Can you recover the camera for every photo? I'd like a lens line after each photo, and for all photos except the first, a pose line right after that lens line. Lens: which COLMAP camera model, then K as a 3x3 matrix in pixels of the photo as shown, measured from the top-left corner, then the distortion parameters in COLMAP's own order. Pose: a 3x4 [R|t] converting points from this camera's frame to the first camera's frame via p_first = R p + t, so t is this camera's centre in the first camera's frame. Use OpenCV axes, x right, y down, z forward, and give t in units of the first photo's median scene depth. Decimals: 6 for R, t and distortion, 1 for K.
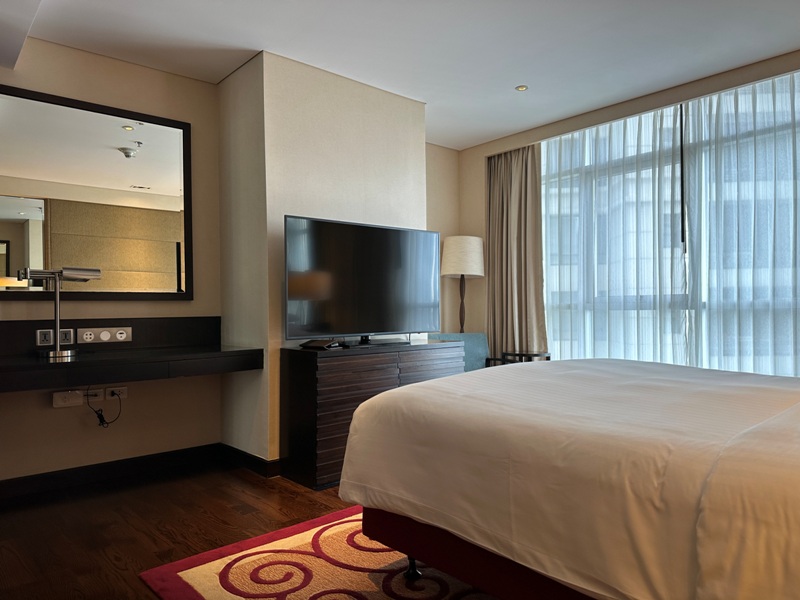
lens RADIAL K [[562.1, 0, 394.0], [0, 562.1, 301.0], [0, 0, 1]] dist [0.034122, -0.033740]
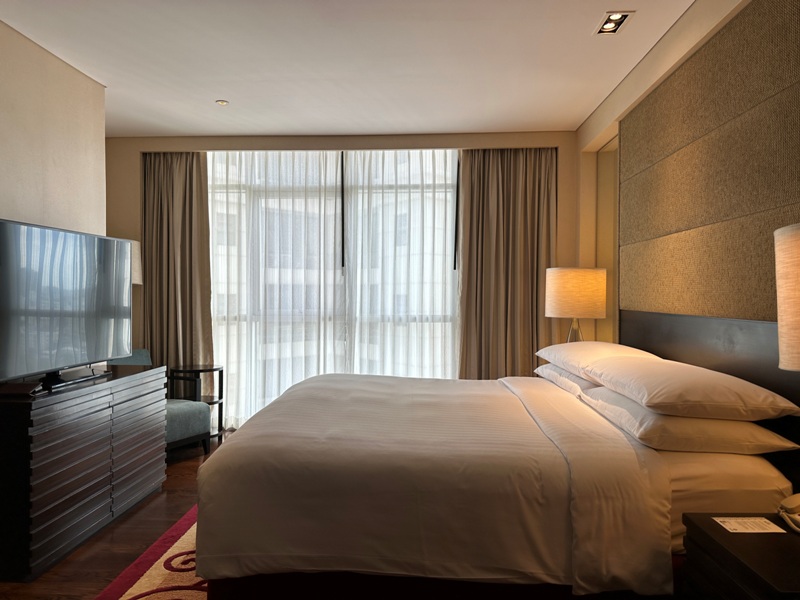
lens RADIAL K [[562.1, 0, 399.3], [0, 562.1, 298.1], [0, 0, 1]] dist [0.034122, -0.033740]
pose [[0.697532, 0.007864, 0.716510, -0.341535], [-0.020415, 0.999752, 0.008902, -0.067330], [-0.716262, -0.020837, 0.697520, 0.112811]]
